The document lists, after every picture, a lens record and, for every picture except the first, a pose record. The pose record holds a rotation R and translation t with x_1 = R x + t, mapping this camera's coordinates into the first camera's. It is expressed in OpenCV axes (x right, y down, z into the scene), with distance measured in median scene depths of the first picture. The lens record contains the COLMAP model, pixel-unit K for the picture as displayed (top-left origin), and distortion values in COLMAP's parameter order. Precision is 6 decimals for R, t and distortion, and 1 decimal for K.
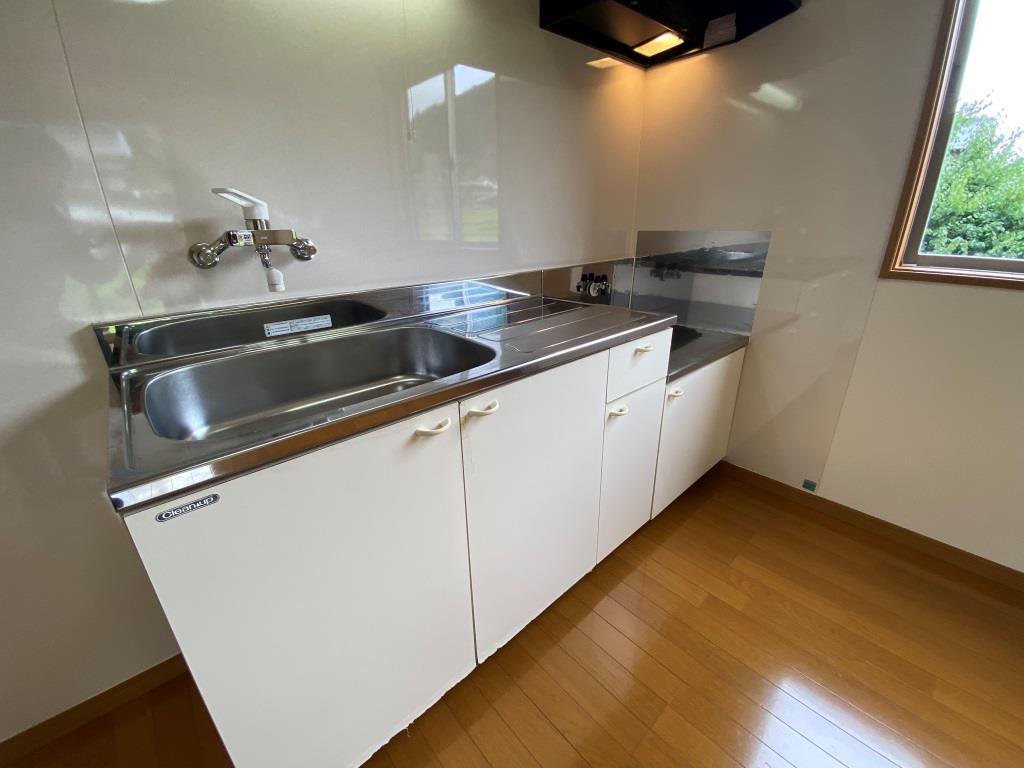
lens RADIAL K [[416.2, 0, 508.8], [0, 416.2, 392.0], [0, 0, 1]] dist [-0.002479, -0.000195]
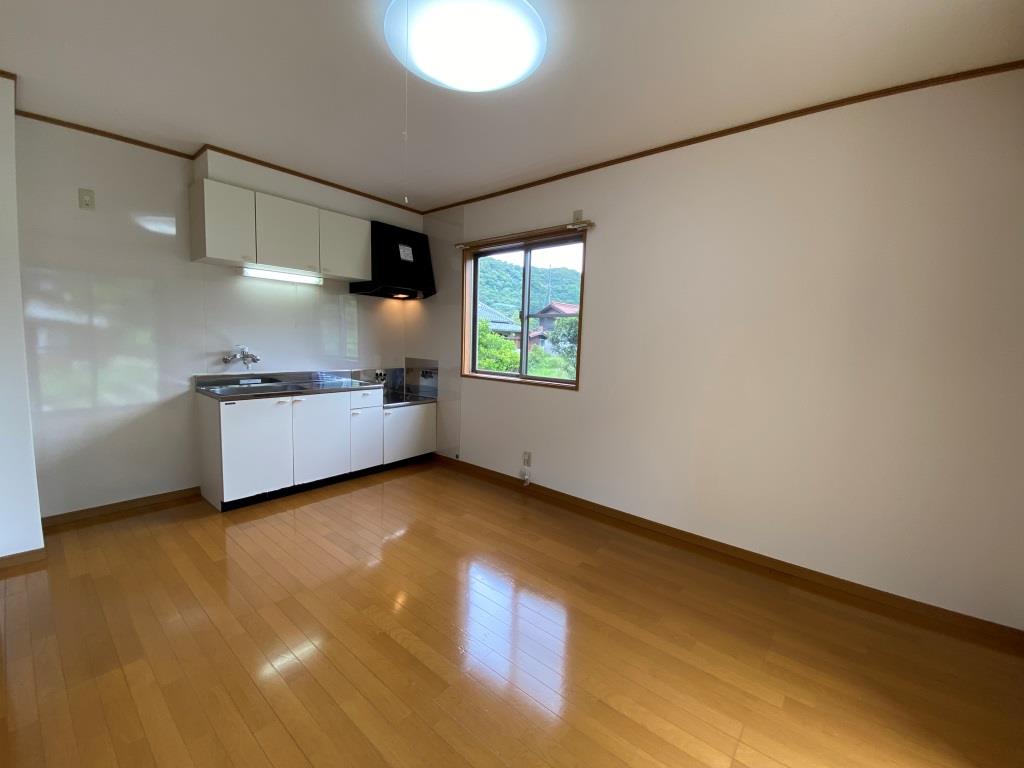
lens RADIAL K [[416.2, 0, 519.0], [0, 416.2, 380.9], [0, 0, 1]] dist [-0.002479, -0.000195]
pose [[0.983309, 0.037776, 0.177976, 1.079713], [0.013879, 0.959784, -0.280398, 0.852293], [-0.181411, 0.278188, 0.943240, -2.686052]]
